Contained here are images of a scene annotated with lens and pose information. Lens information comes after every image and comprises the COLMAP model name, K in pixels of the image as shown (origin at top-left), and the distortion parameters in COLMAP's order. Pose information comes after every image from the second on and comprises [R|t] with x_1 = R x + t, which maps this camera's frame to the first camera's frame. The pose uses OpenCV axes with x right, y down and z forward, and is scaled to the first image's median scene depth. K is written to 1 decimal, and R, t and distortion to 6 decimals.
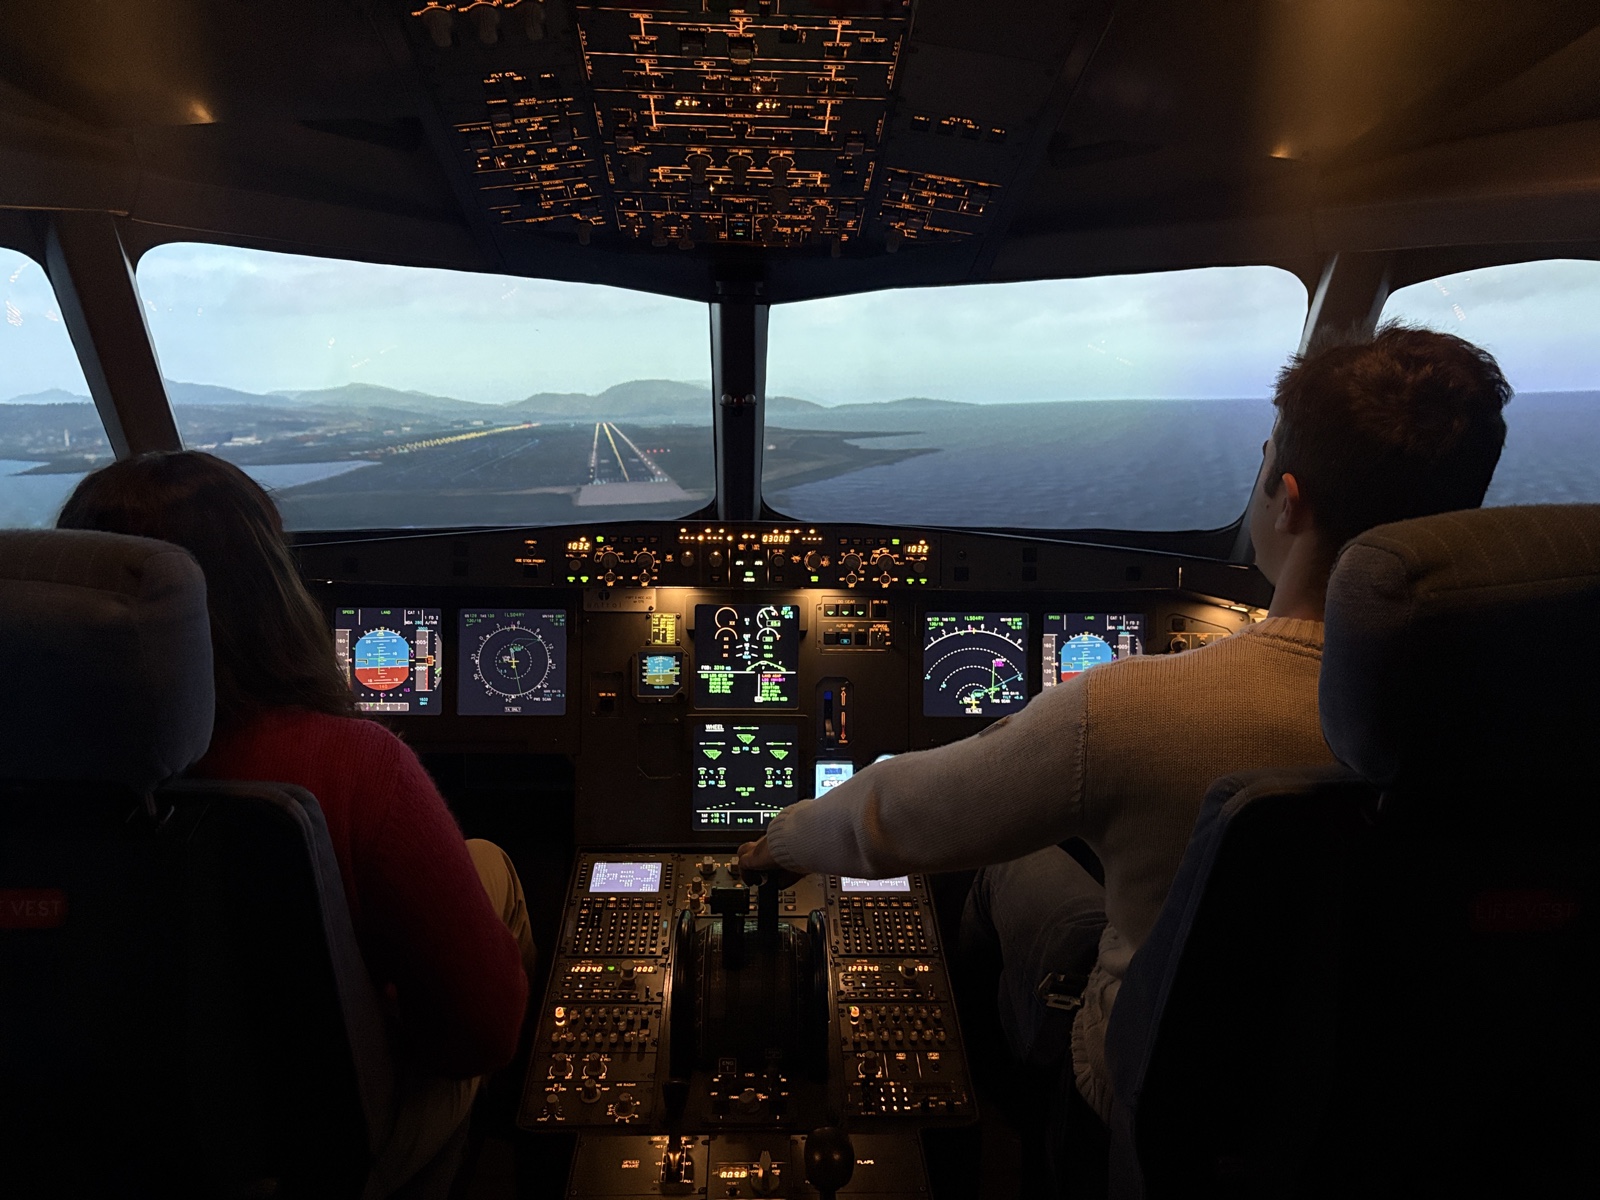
lens RADIAL K [[1209.4, 0, 801.3], [0, 1209.4, 608.1], [0, 0, 1]] dist [0.189546, -0.579404]
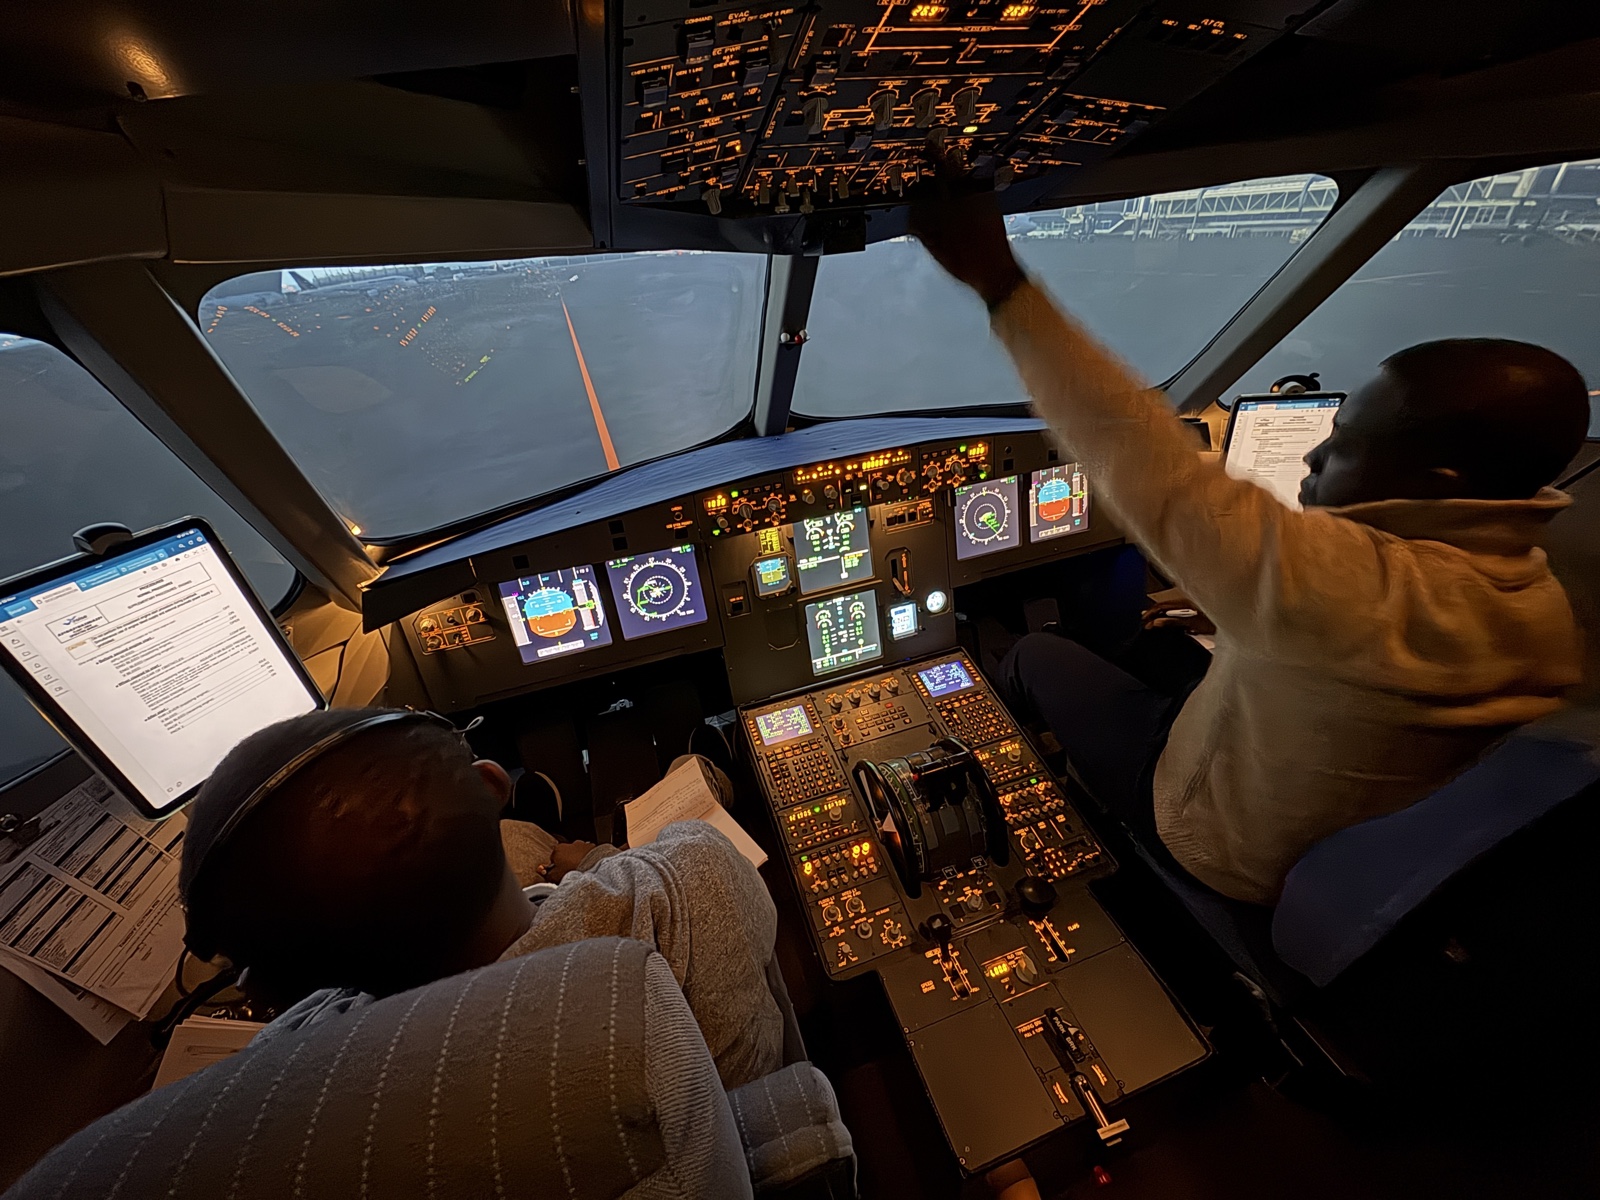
lens RADIAL K [[633.3, 0, 802.7], [0, 633.3, 601.9], [0, 0, 1]] dist [-0.000561, -0.000097]
pose [[0.955830, -0.222828, 0.191667, -0.239377], [0.146360, 0.926349, 0.347068, -0.159578], [-0.254887, -0.303685, 0.918046, 0.398518]]
